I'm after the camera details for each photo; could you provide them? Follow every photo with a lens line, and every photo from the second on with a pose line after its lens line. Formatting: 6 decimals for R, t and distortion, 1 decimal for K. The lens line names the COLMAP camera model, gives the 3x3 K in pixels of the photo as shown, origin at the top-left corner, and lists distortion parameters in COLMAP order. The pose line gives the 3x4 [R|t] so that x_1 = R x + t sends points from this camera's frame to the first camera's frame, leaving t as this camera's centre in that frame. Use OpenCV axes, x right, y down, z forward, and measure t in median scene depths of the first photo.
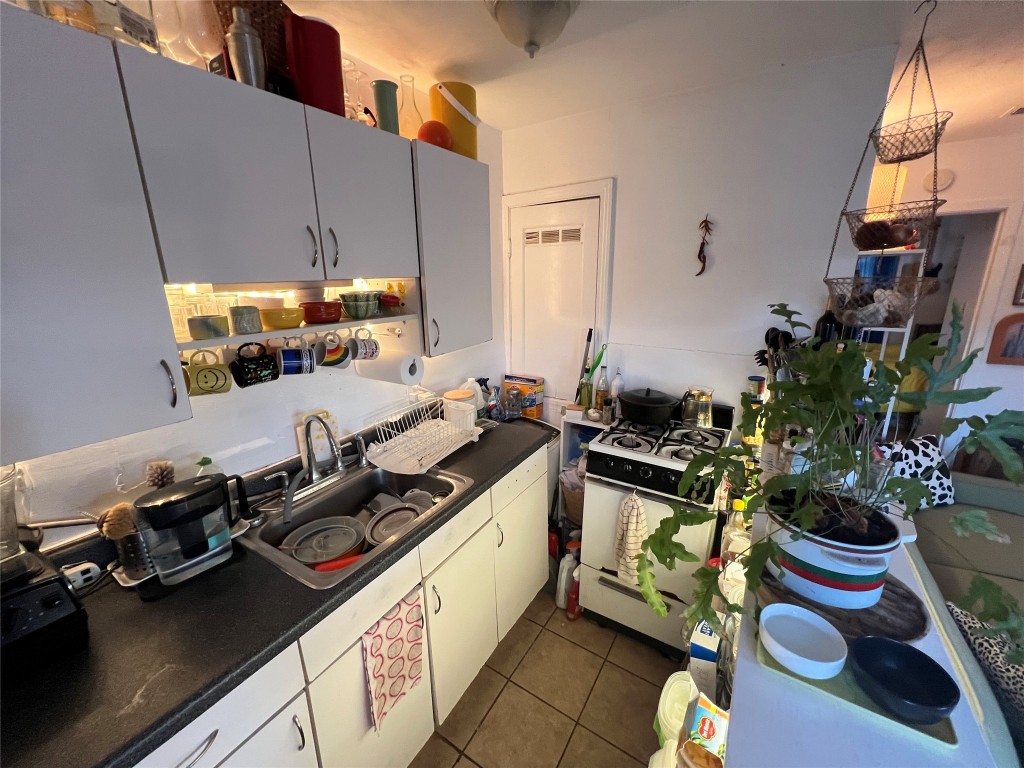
lens RADIAL K [[409.6, 0, 510.8], [0, 409.6, 381.8], [0, 0, 1]] dist [-0.002025, 0.000631]
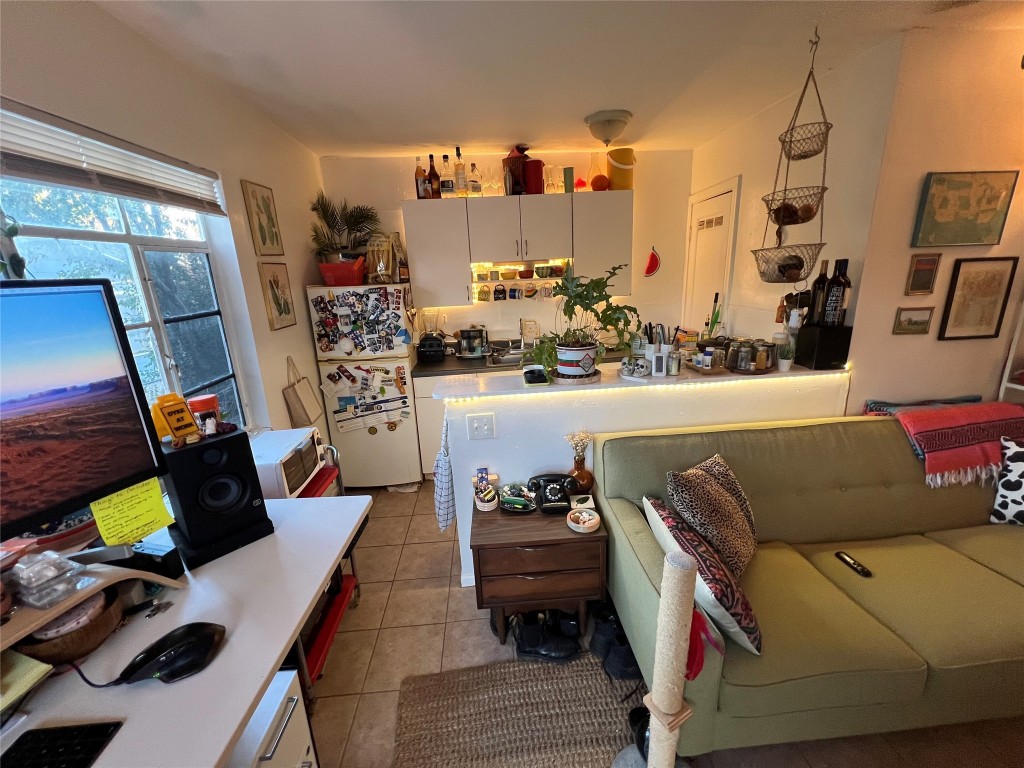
lens RADIAL K [[409.6, 0, 512.5], [0, 409.6, 382.3], [0, 0, 1]] dist [-0.002025, 0.000631]
pose [[0.595811, 0.198087, -0.778313, 0.952477], [-0.170424, 0.978219, 0.118502, 0.115978], [0.784835, 0.062039, 0.616592, -0.330289]]
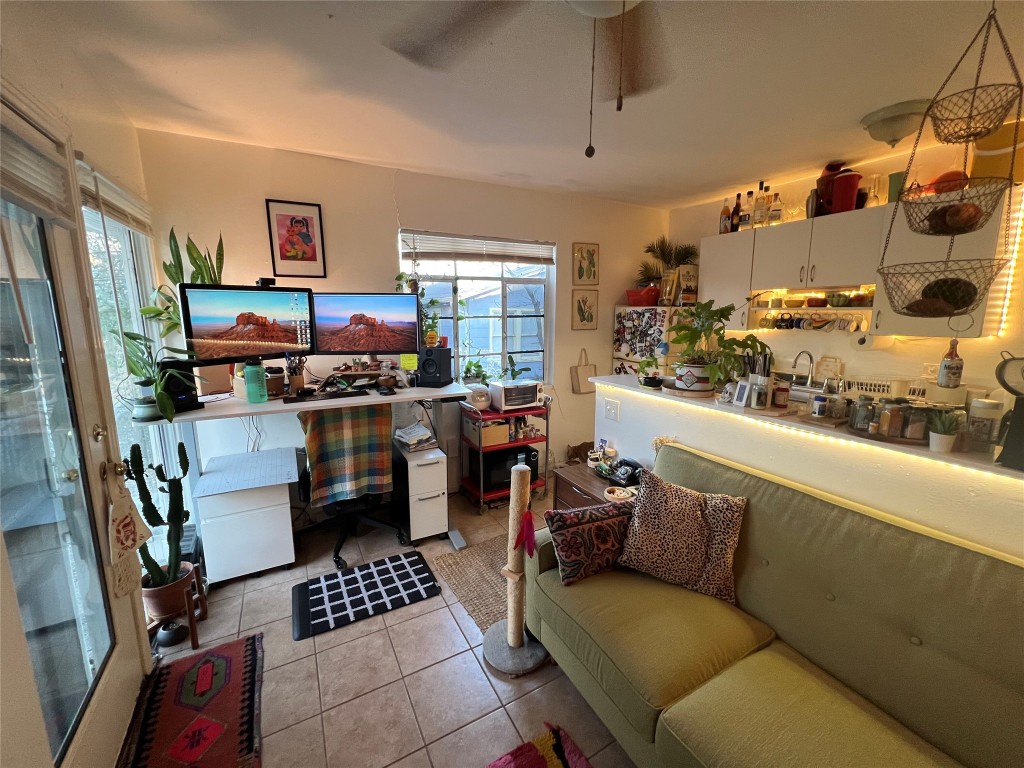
lens RADIAL K [[409.6, 0, 511.7], [0, 409.6, 380.5], [0, 0, 1]] dist [-0.002025, 0.000631]
pose [[-0.476351, 0.162215, -0.864162, 1.406879], [-0.217771, 0.930445, 0.294699, -0.044411], [0.851860, 0.328569, -0.407893, 0.402205]]
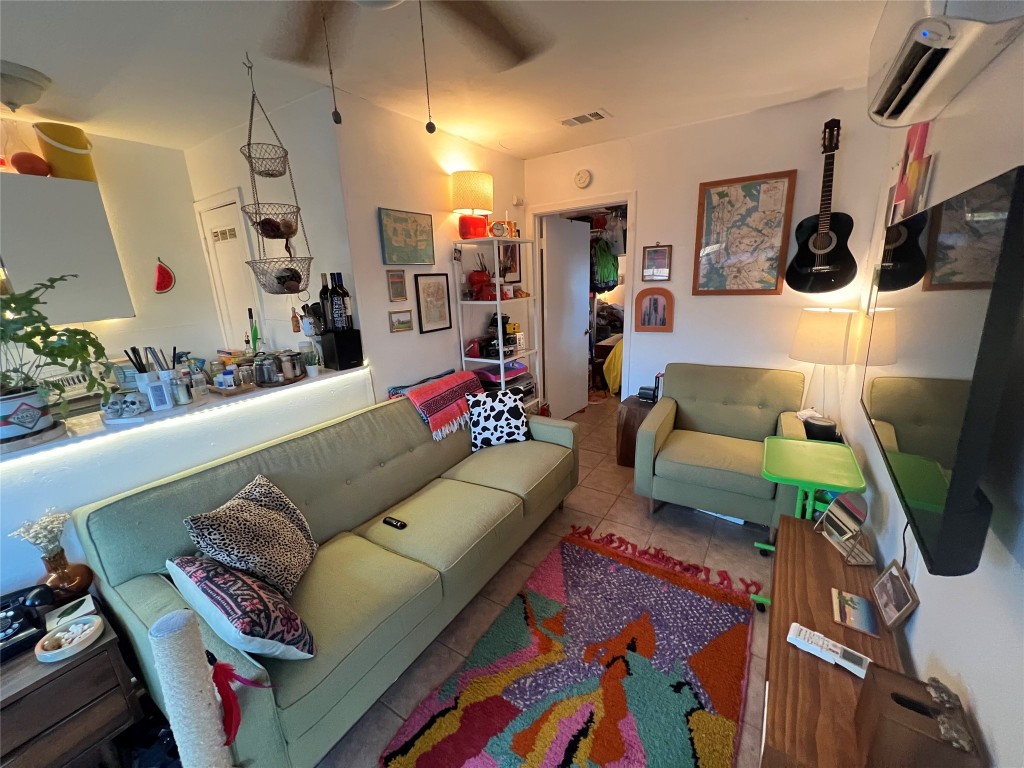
lens RADIAL K [[409.6, 0, 512.1], [0, 409.6, 382.1], [0, 0, 1]] dist [-0.002025, 0.000631]
pose [[0.999669, -0.023341, -0.010789, 1.079977], [0.023393, 0.999715, 0.004709, 0.116213], [0.010676, -0.004959, 0.999931, -0.255137]]
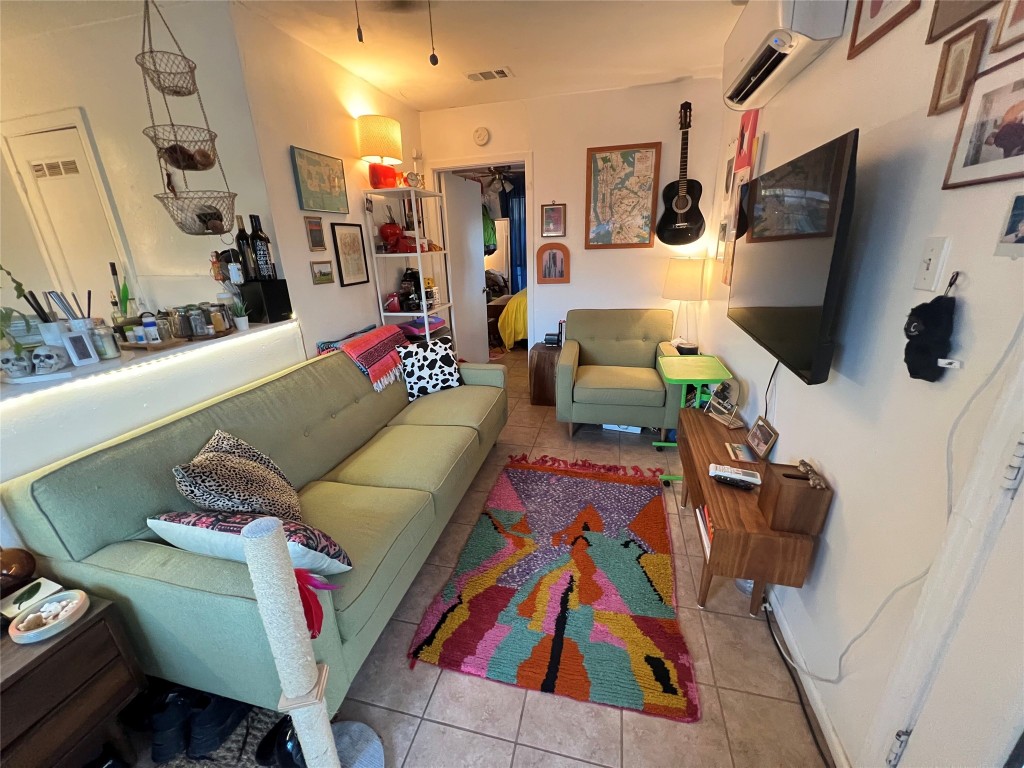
lens RADIAL K [[409.6, 0, 512.4], [0, 409.6, 382.0], [0, 0, 1]] dist [-0.002025, 0.000631]
pose [[0.947075, -0.120415, 0.297573, 0.869290], [0.098326, 0.991240, 0.088172, 0.190115], [-0.305584, -0.054247, 0.950619, -0.322857]]
